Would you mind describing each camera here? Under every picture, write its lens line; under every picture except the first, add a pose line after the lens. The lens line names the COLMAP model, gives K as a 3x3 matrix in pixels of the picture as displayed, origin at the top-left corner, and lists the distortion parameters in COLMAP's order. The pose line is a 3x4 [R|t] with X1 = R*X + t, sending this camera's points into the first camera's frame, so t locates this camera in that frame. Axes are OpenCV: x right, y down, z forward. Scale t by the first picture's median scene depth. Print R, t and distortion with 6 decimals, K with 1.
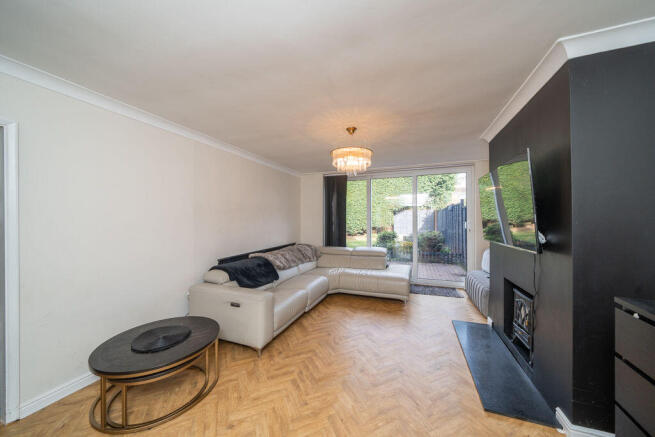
lens RADIAL K [[224.2, 0, 327.5], [0, 224.2, 218.5], [0, 0, 1]] dist [0.000083, 0.000017]
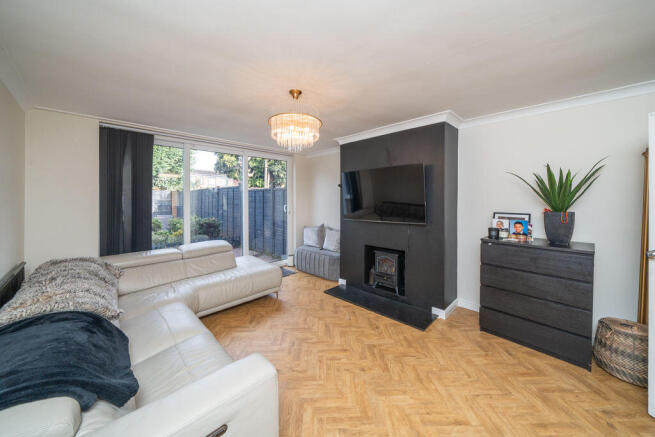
lens RADIAL K [[235.5, 0, 319.2], [0, 235.5, 199.3], [0, 0, 1]] dist [-0.000227, -0.000024]
pose [[0.411003, 0.004653, 0.911622, -0.623198], [-0.000494, 0.999988, -0.004881, -0.015926], [-0.911634, 0.001556, 0.411000, 0.588922]]
